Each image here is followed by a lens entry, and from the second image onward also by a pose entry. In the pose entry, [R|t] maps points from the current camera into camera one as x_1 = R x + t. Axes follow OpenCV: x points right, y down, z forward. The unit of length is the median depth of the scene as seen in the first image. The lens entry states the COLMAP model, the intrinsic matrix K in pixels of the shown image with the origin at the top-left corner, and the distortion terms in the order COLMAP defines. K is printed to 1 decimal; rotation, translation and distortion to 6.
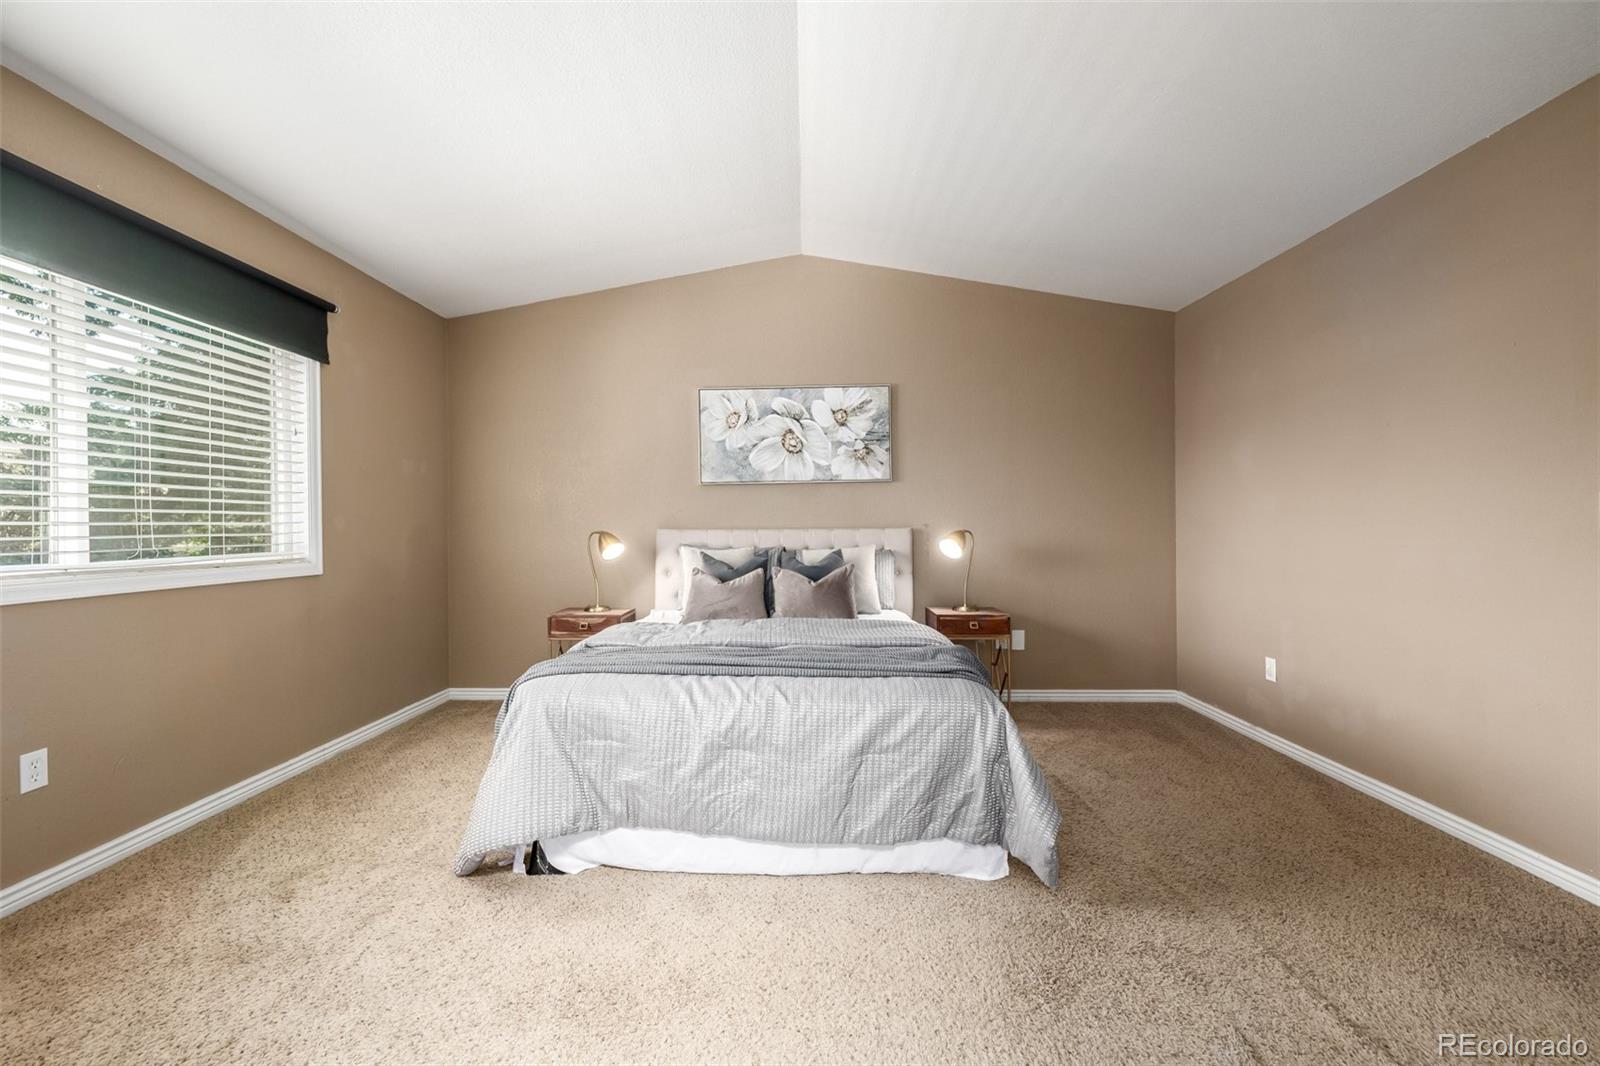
lens RADIAL K [[678.6, 0, 786.4], [0, 678.6, 528.9], [0, 0, 1]] dist [0.000936, 0.000271]
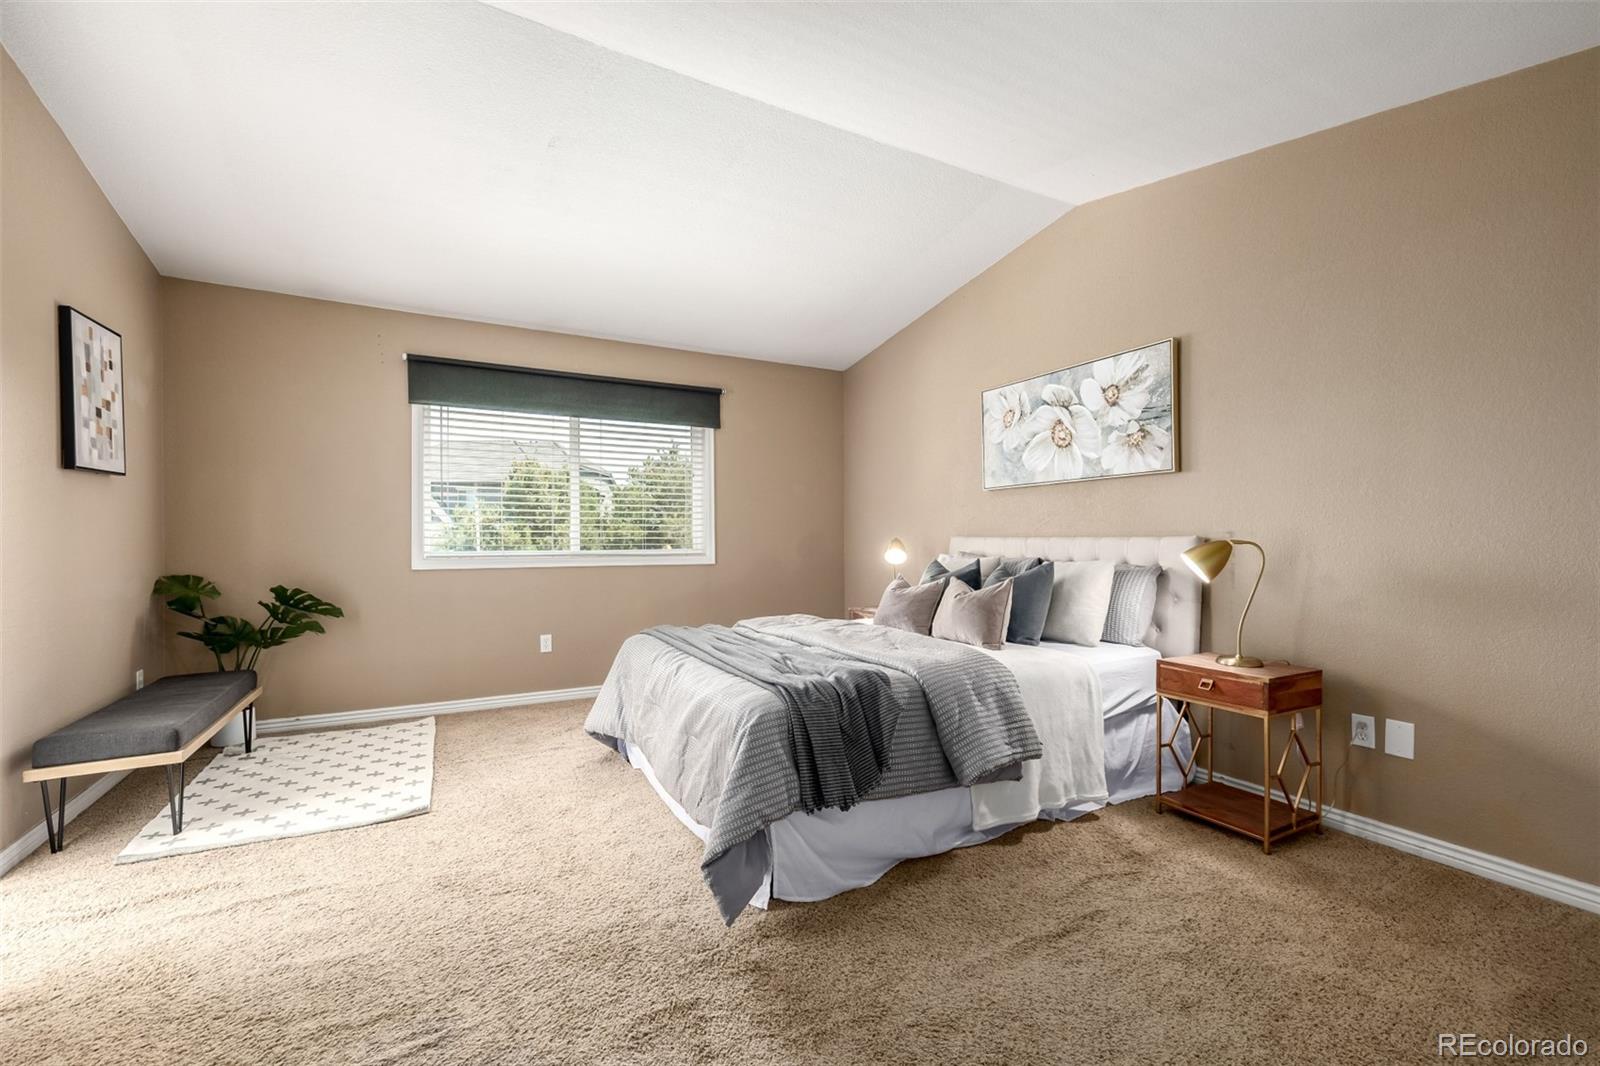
lens RADIAL K [[678.6, 0, 791.0], [0, 678.6, 536.7], [0, 0, 1]] dist [0.000936, 0.000271]
pose [[0.494299, 0.005465, -0.869275, 0.580605], [-0.004349, 0.999983, 0.003814, -0.002044], [0.869281, 0.001895, 0.494315, 0.288063]]
